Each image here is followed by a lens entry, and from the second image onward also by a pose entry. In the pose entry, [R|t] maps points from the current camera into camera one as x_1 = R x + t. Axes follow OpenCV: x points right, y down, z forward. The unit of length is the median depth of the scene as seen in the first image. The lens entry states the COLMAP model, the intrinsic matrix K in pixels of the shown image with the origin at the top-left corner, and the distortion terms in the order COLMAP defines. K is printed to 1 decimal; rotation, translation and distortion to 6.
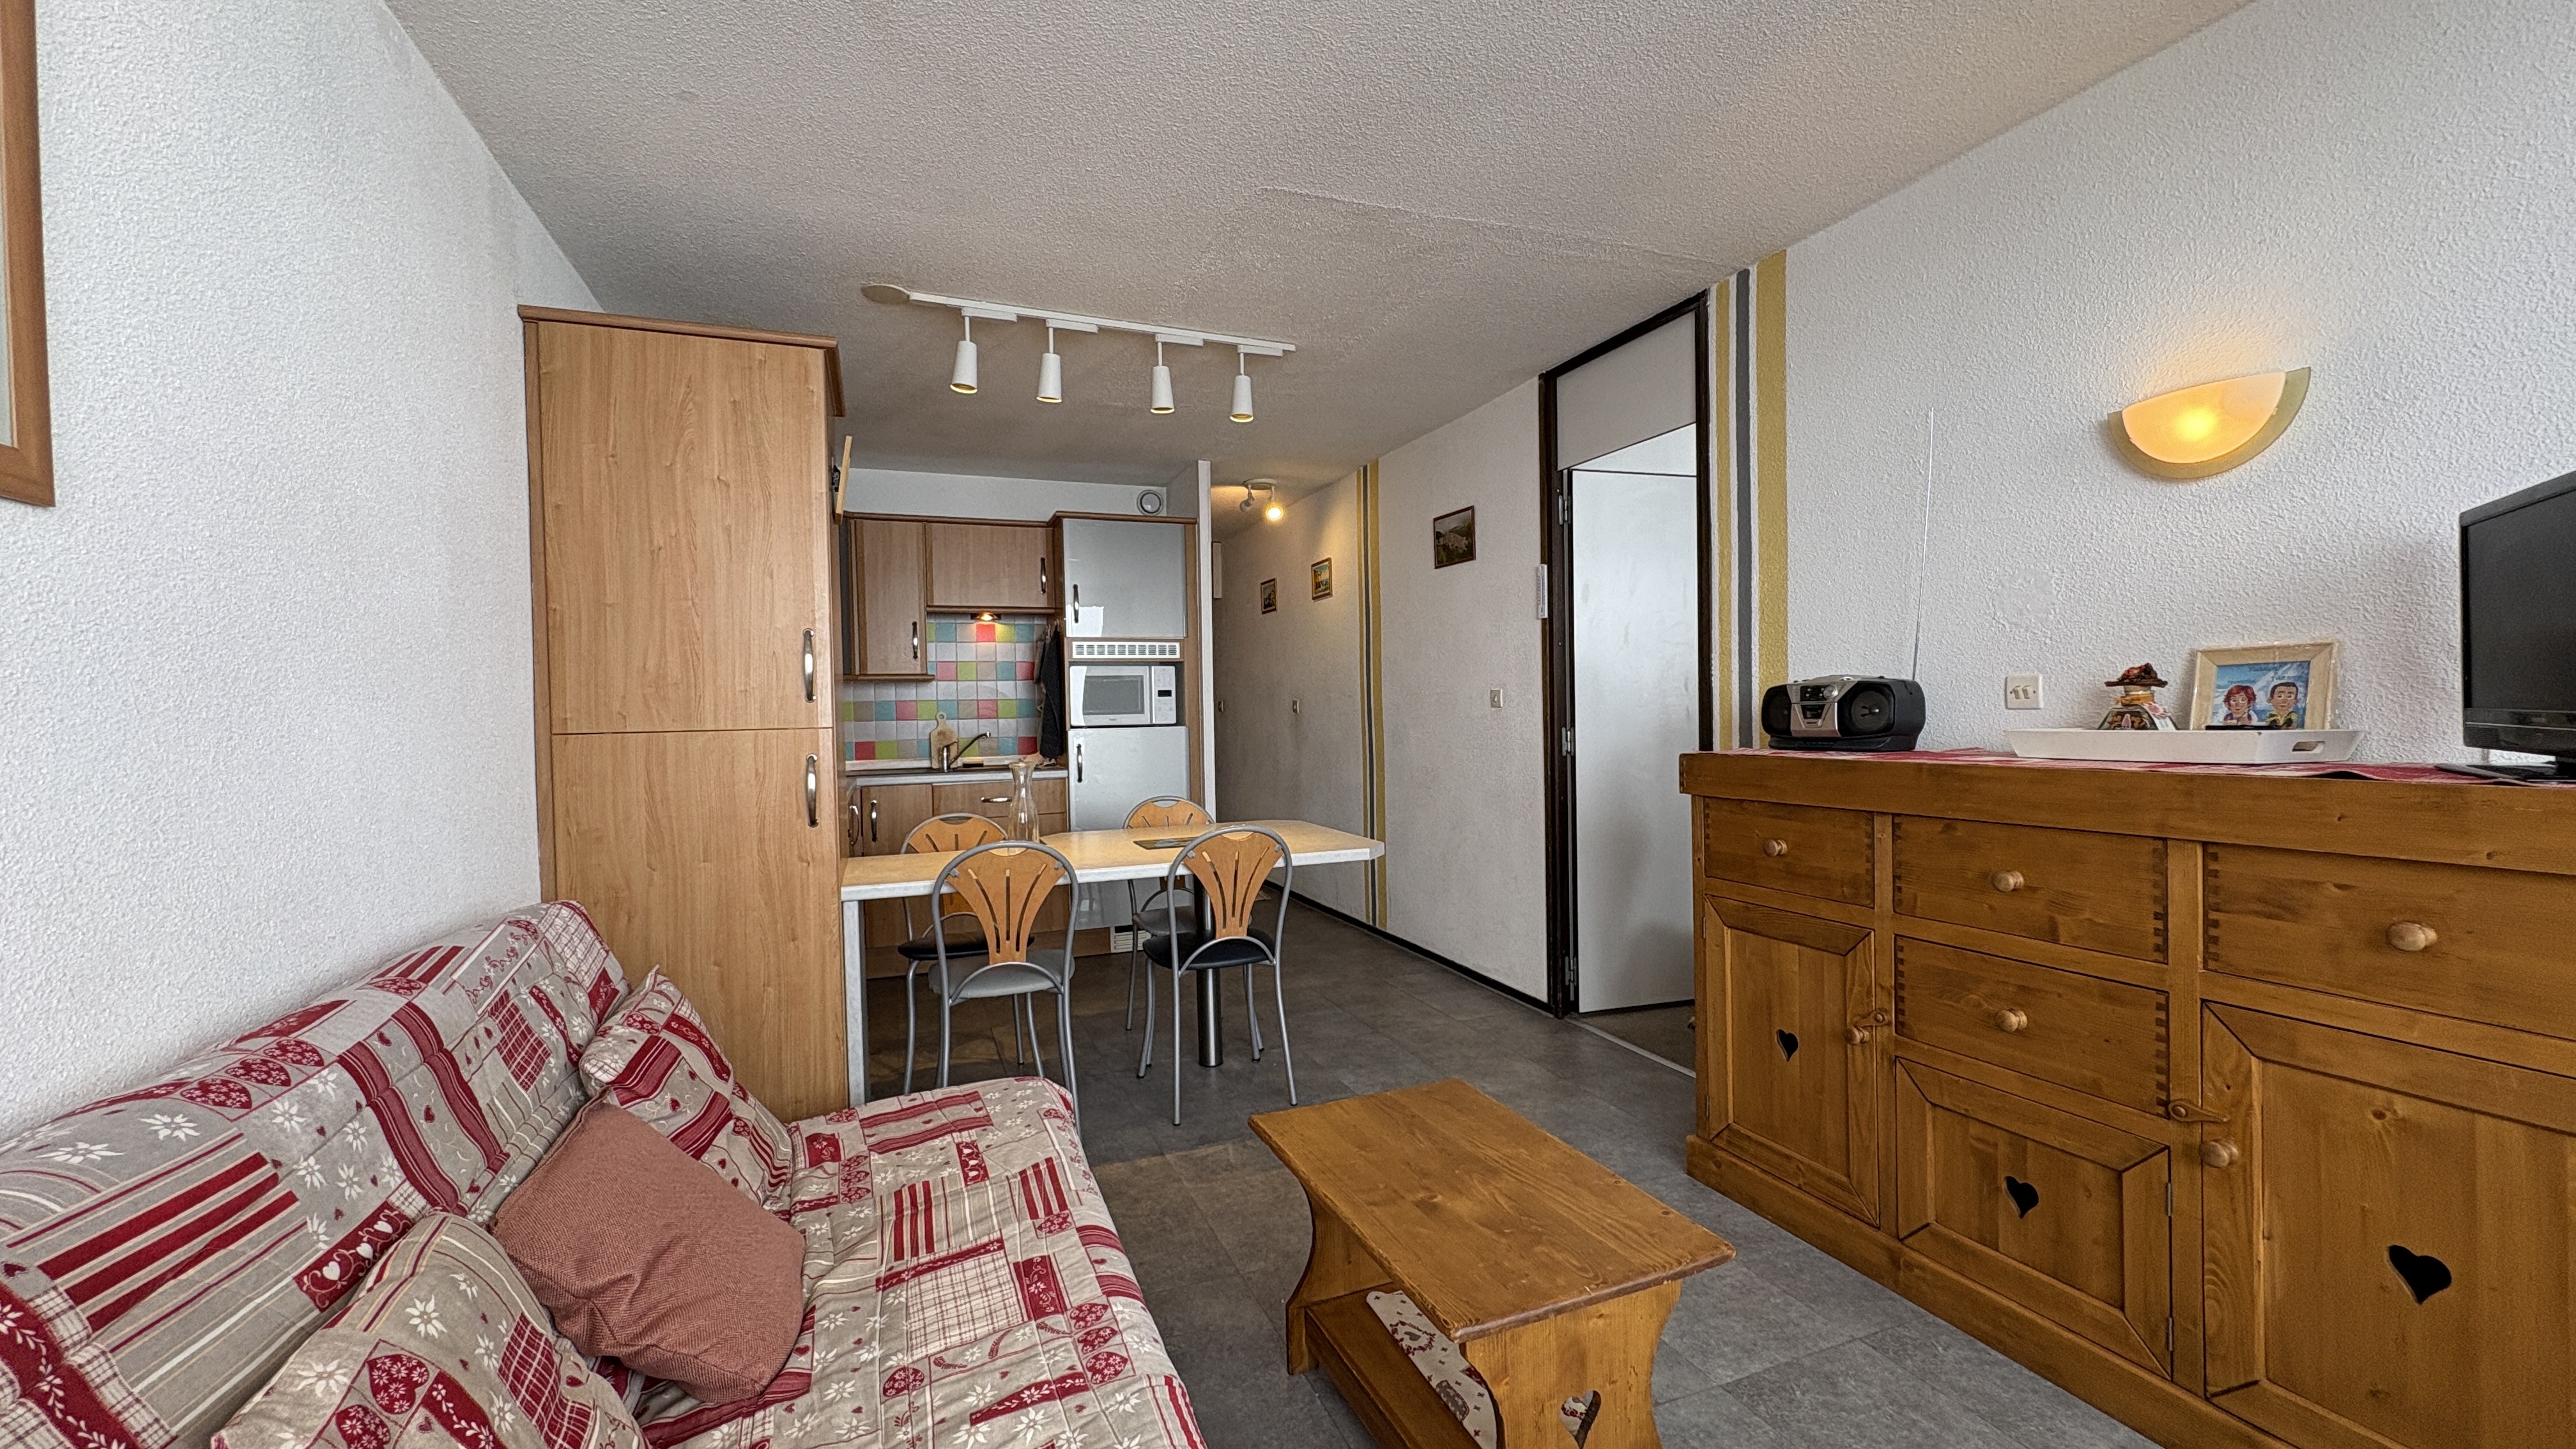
lens RADIAL K [[1025.9, 0, 1286.3], [0, 1025.9, 727.6], [0, 0, 1]] dist [0.000573, 0.000454]
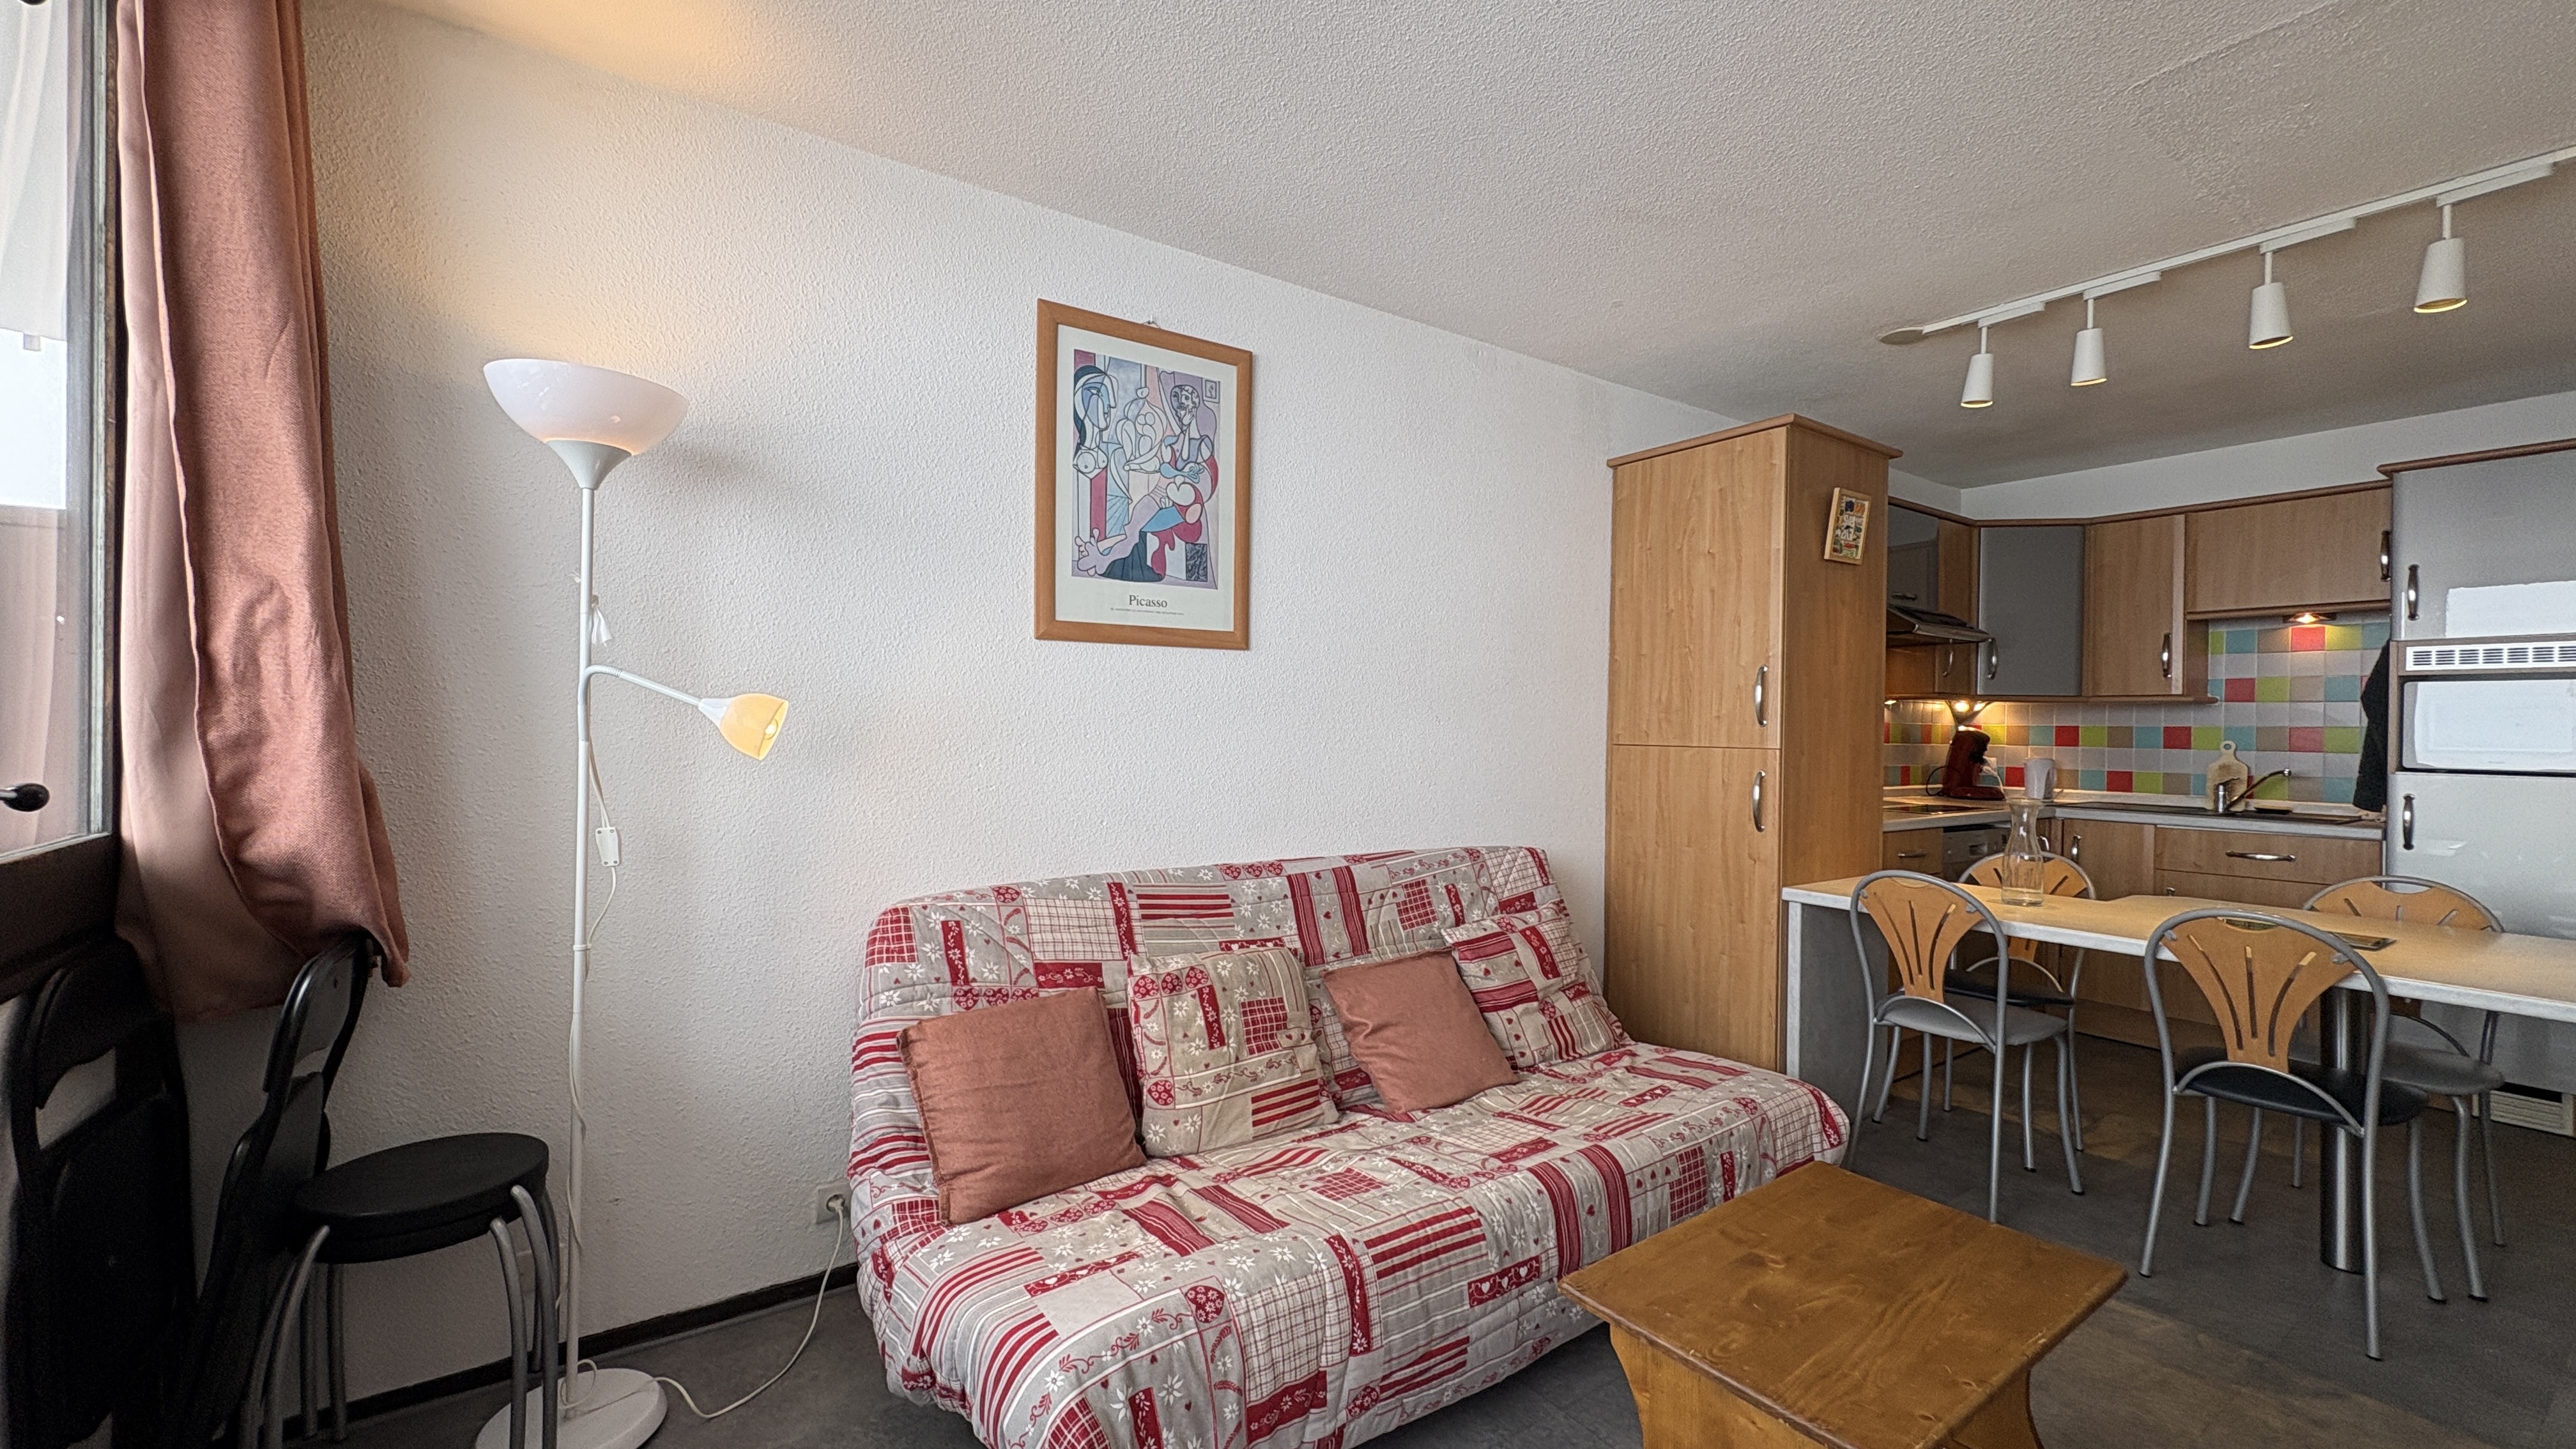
lens RADIAL K [[1025.9, 0, 1288.7], [0, 1025.9, 729.9], [0, 0, 1]] dist [0.000573, 0.000454]
pose [[0.224643, 0.026671, -0.974076, 0.546104], [-0.037559, 0.999120, 0.018695, -0.021708], [0.973717, 0.032385, 0.225447, 0.187284]]
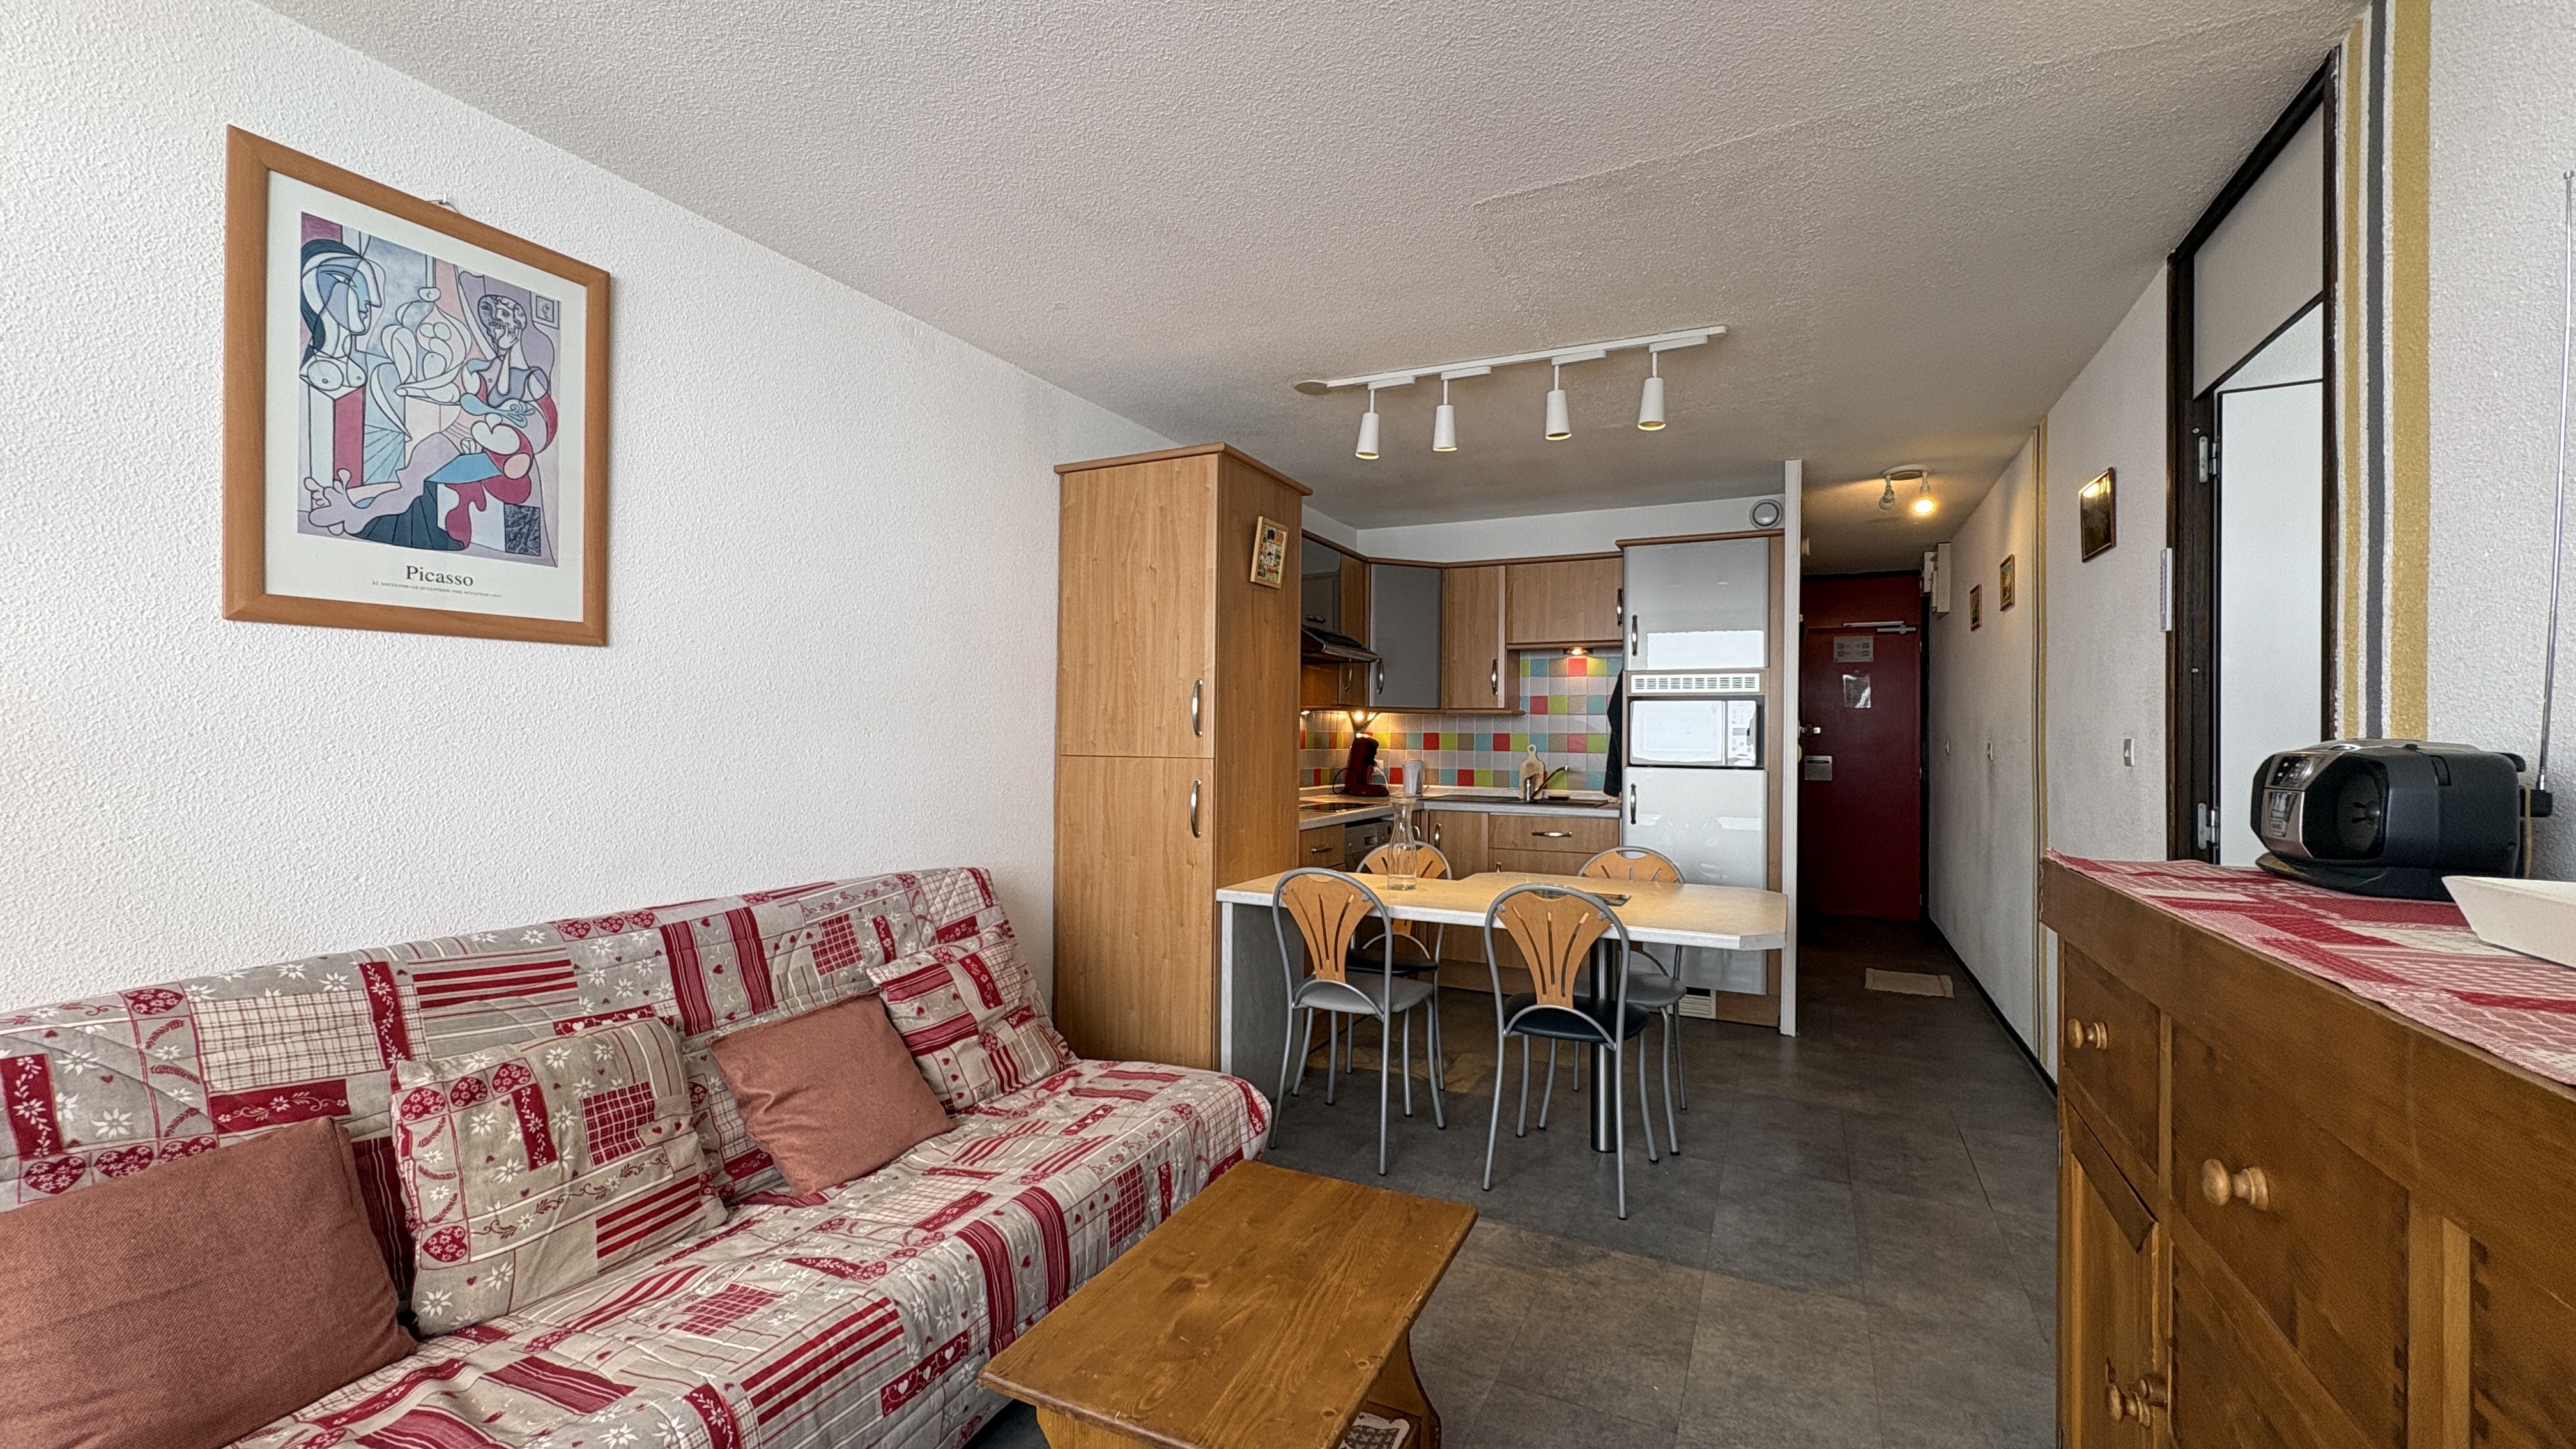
lens RADIAL K [[1025.9, 0, 1288.5], [0, 1025.9, 729.0], [0, 0, 1]] dist [0.000573, 0.000454]
pose [[0.672670, 0.020608, -0.739656, 0.507965], [-0.037154, 0.999292, -0.005948, -0.030129], [0.739010, 0.031483, 0.672959, 0.229571]]
